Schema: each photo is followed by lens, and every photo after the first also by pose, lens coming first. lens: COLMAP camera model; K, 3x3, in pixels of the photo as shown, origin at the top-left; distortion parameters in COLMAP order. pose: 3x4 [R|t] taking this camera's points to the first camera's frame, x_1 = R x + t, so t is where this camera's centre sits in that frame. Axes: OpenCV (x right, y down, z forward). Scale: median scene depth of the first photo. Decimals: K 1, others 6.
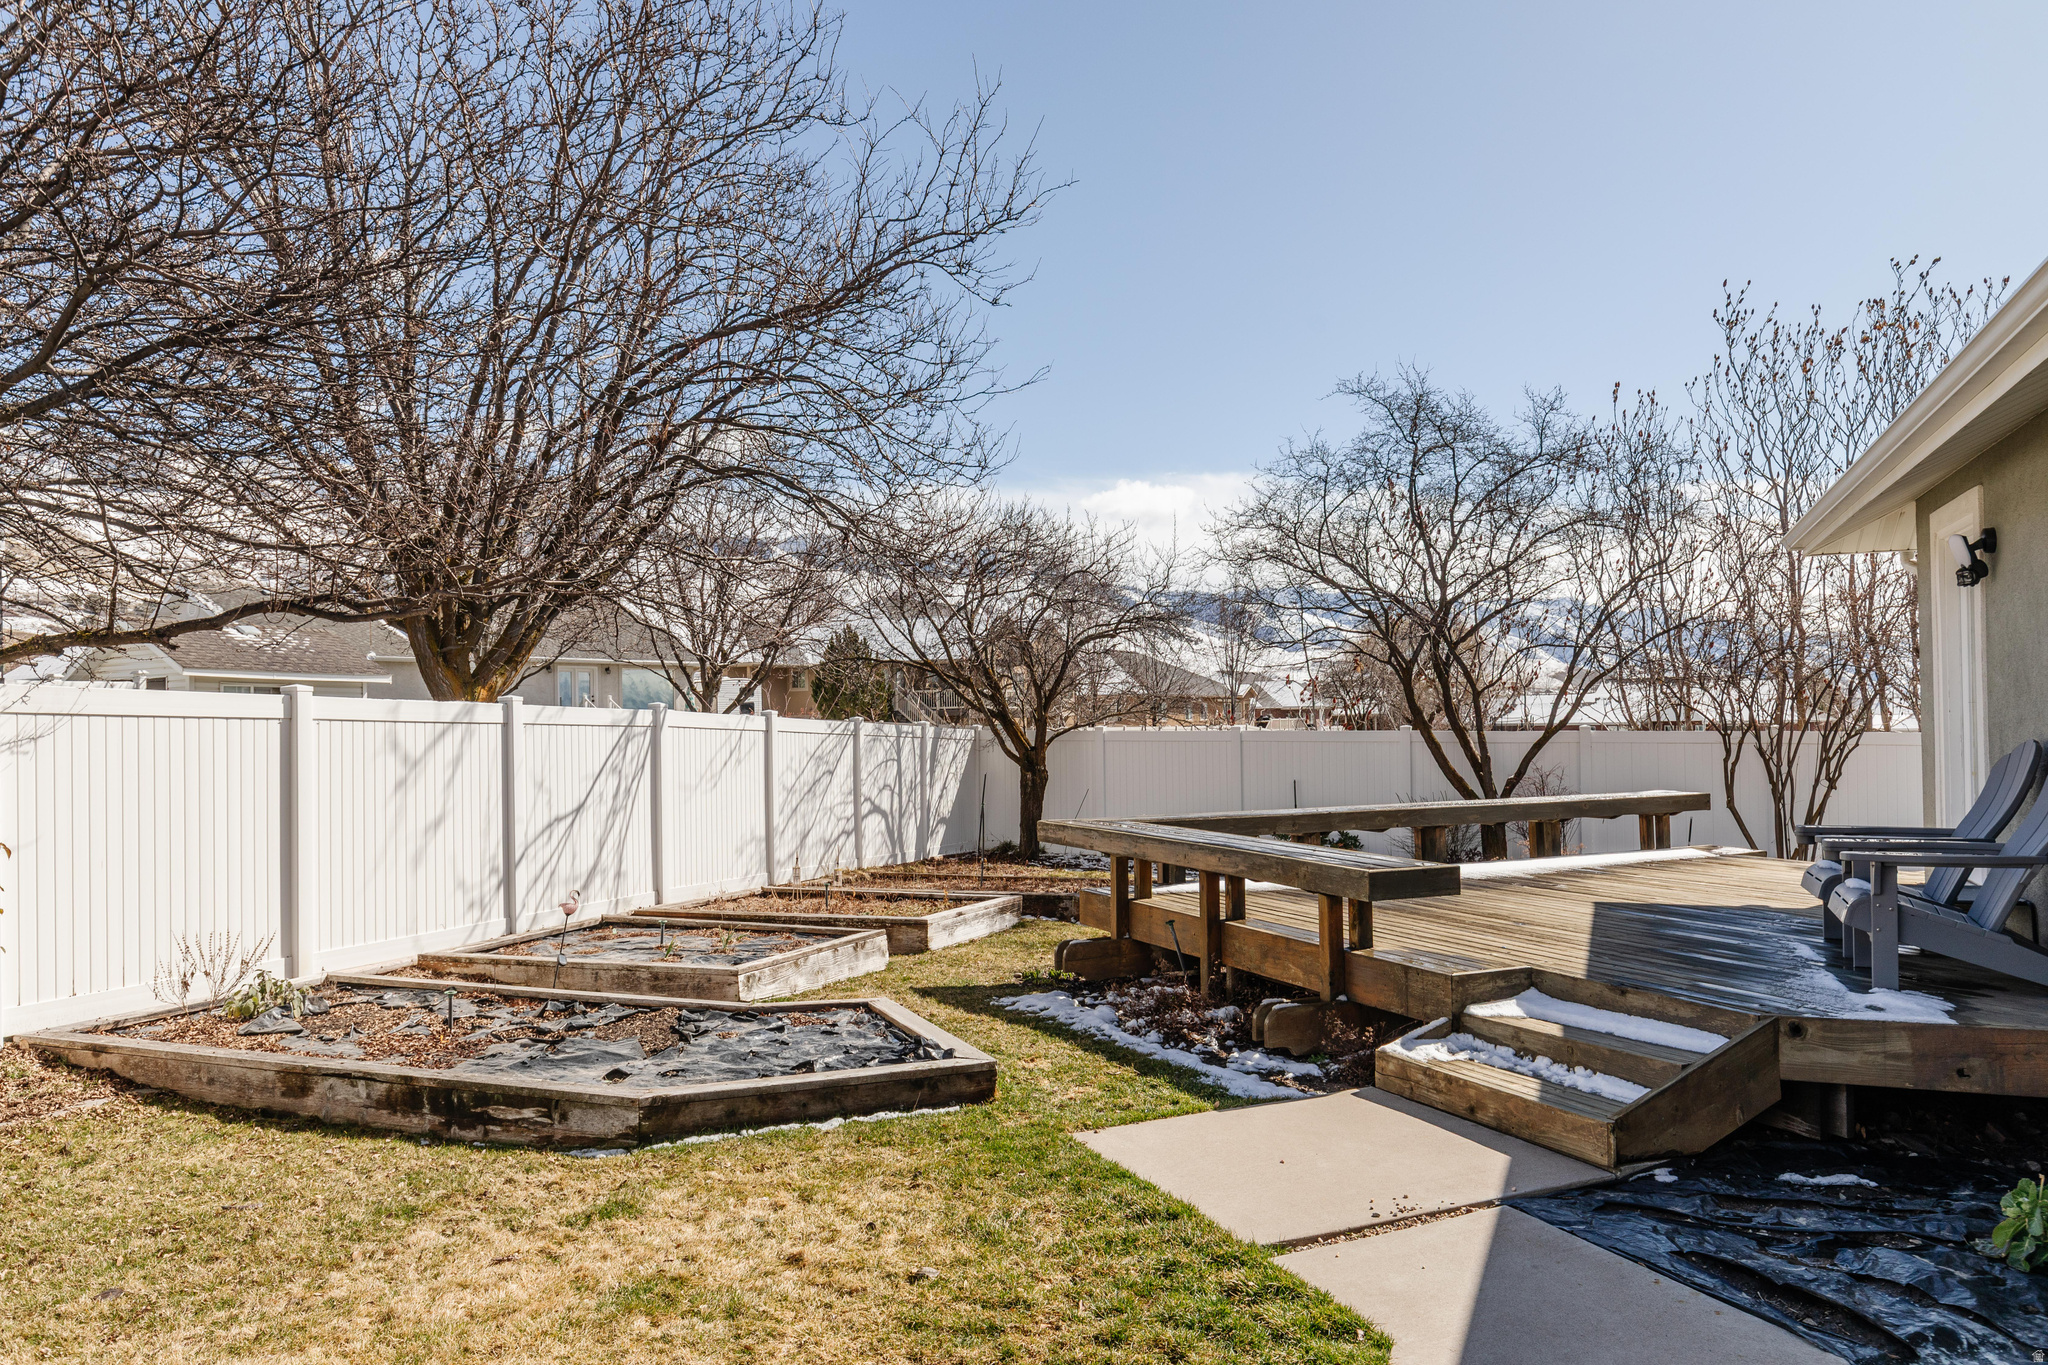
lens RADIAL K [[1395.9, 0, 1022.9], [0, 1395.9, 728.3], [0, 0, 1]] dist [0.003923, 0.001633]
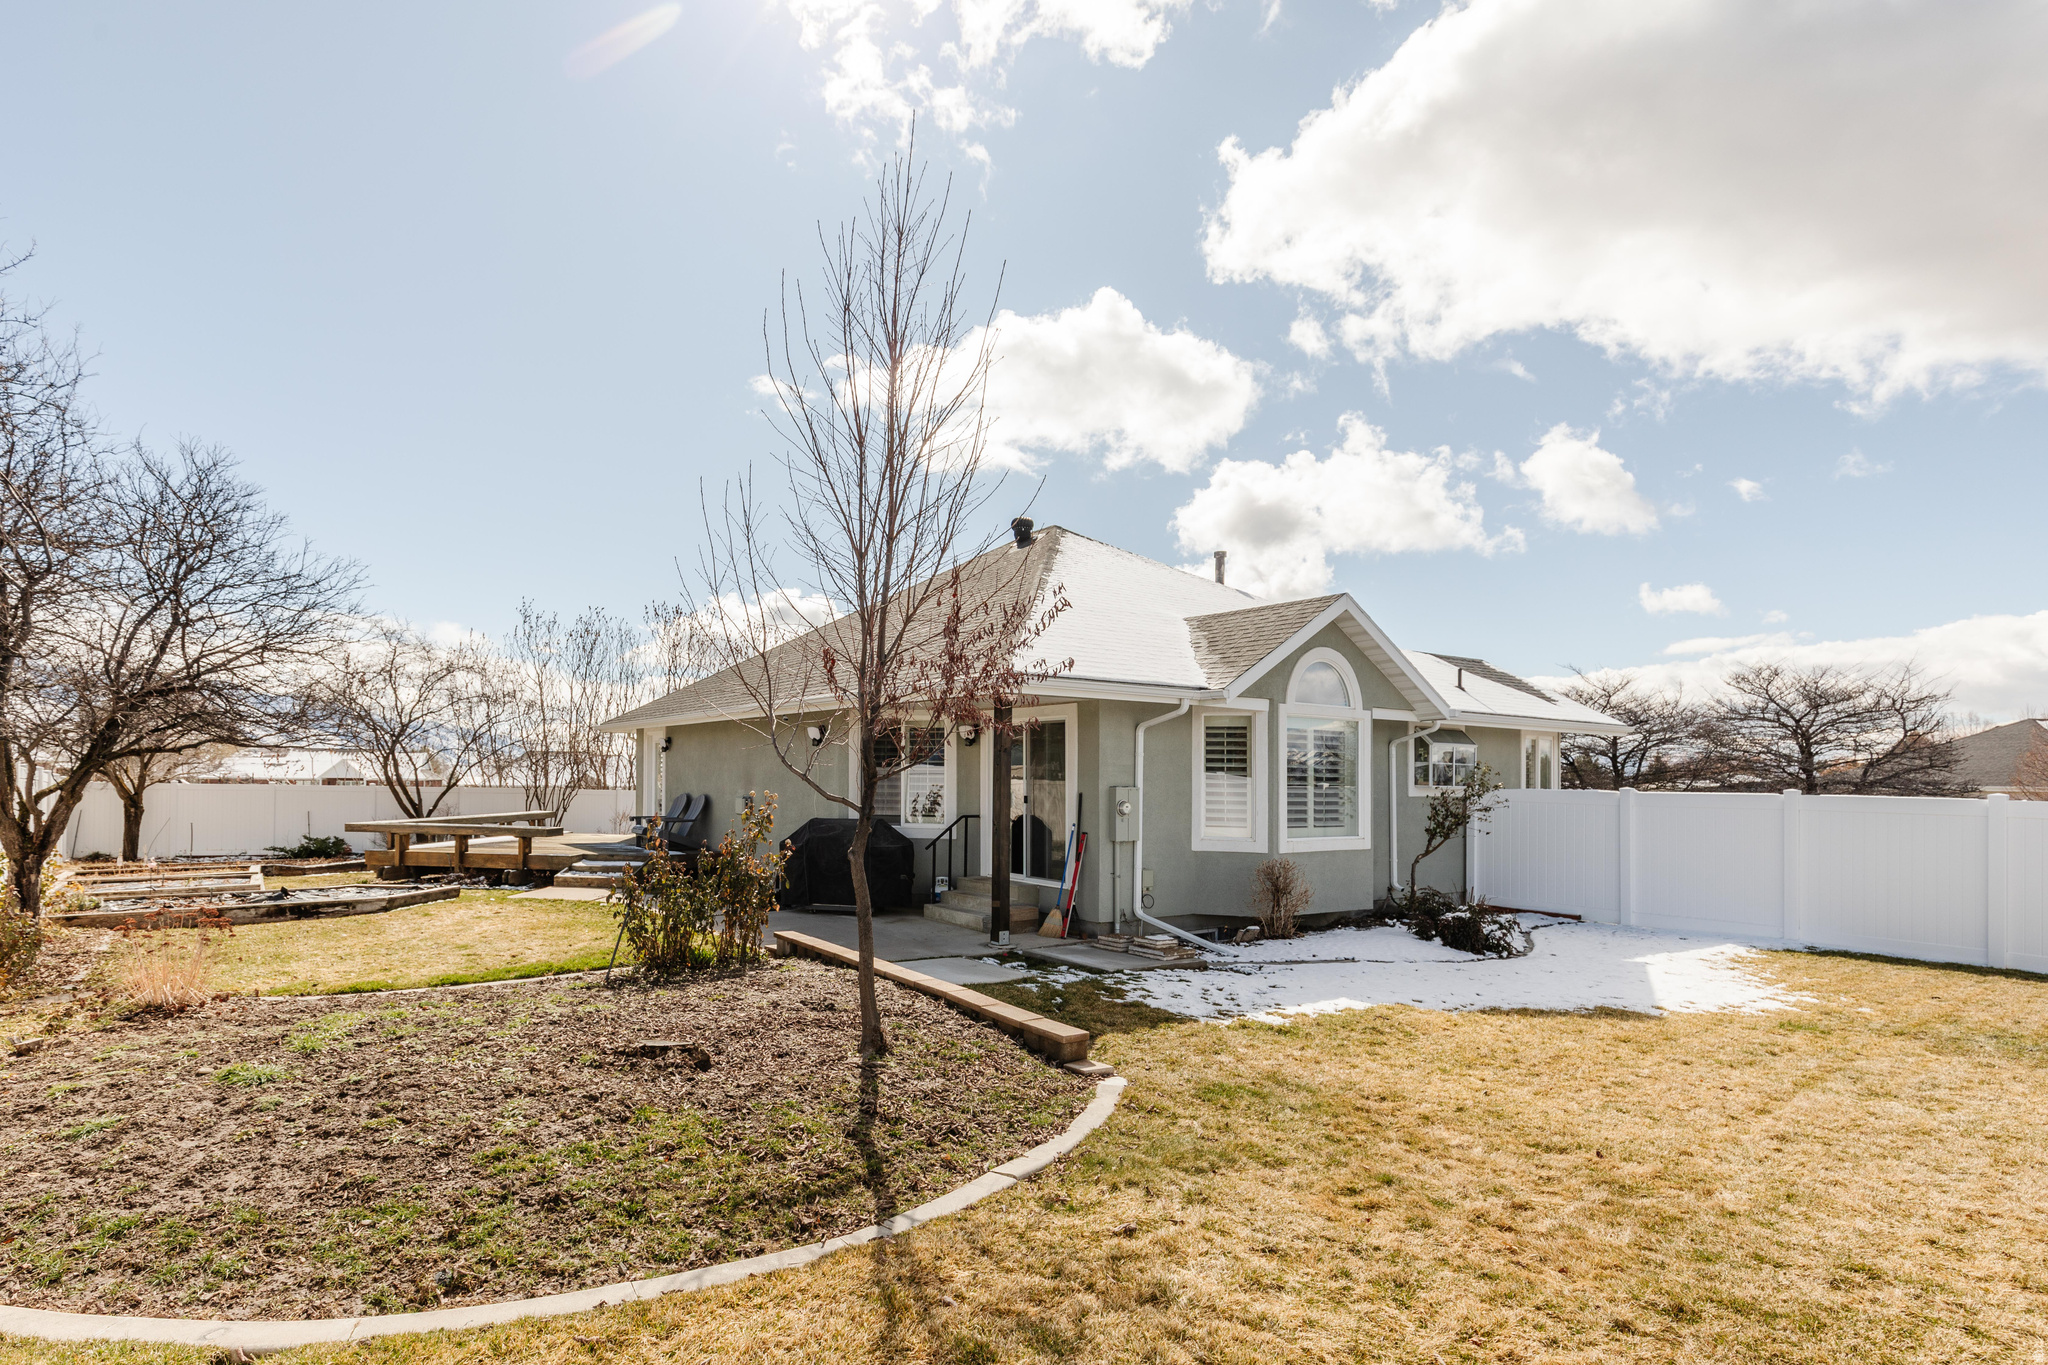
lens RADIAL K [[941.3, 0, 1009.9], [0, 941.3, 704.1], [0, 0, 1]] dist [0.001960, 0.000185]
pose [[0.444110, 0.089419, 0.891499, -0.611437], [-0.014521, 0.995595, -0.092626, -0.003355], [-0.895855, 0.028190, 0.443452, -0.498197]]
